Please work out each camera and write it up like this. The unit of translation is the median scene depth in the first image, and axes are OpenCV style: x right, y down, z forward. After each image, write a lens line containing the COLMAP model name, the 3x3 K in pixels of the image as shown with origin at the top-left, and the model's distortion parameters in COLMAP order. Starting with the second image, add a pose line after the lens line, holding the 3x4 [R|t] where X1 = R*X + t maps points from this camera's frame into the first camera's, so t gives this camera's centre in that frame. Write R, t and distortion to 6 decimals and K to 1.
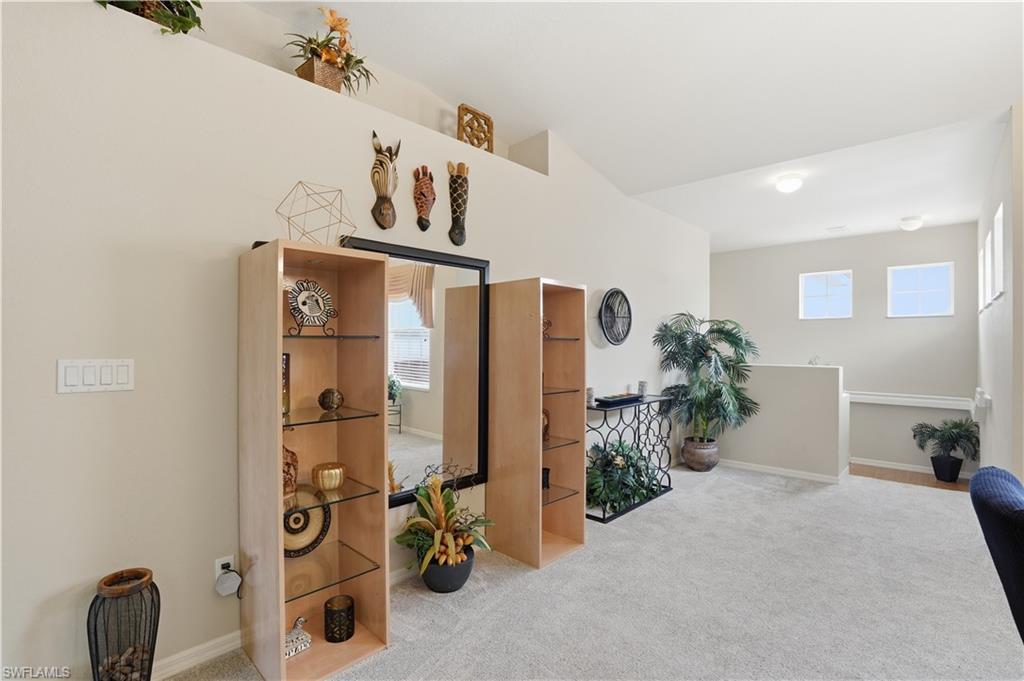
lens RADIAL K [[488.0, 0, 515.5], [0, 488.0, 340.5], [0, 0, 1]] dist [-0.006589, 0.000171]
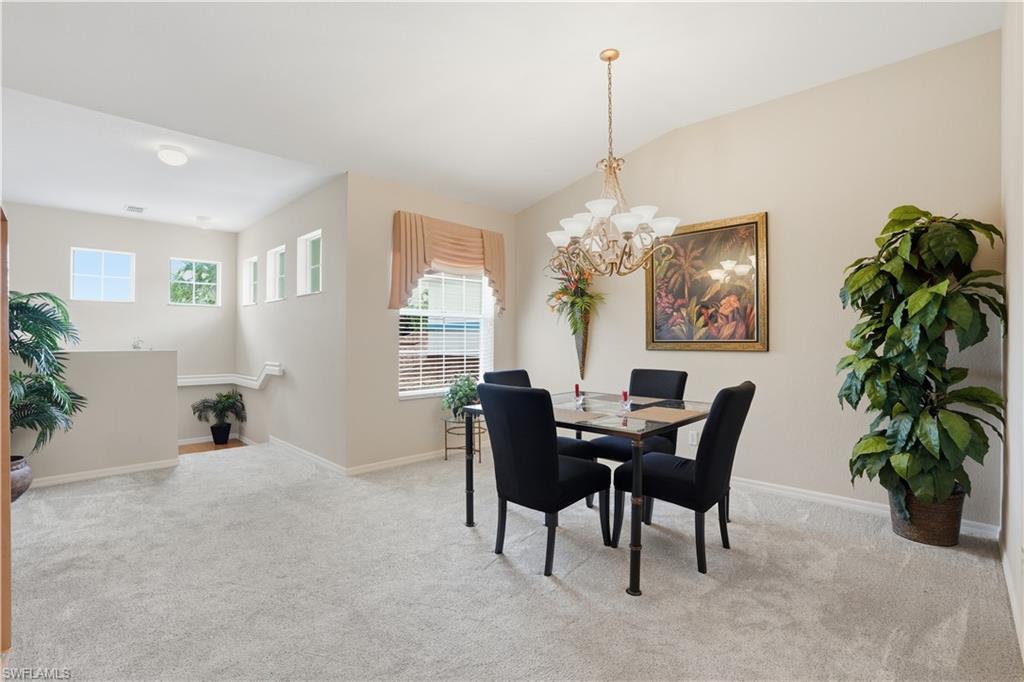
lens RADIAL K [[488.0, 0, 508.0], [0, 488.0, 339.9], [0, 0, 1]] dist [-0.006589, 0.000171]
pose [[0.039430, -0.001478, 0.999221, -0.343150], [-0.003225, 0.999994, 0.001607, 0.033748], [-0.999217, -0.003286, 0.039425, 0.299128]]
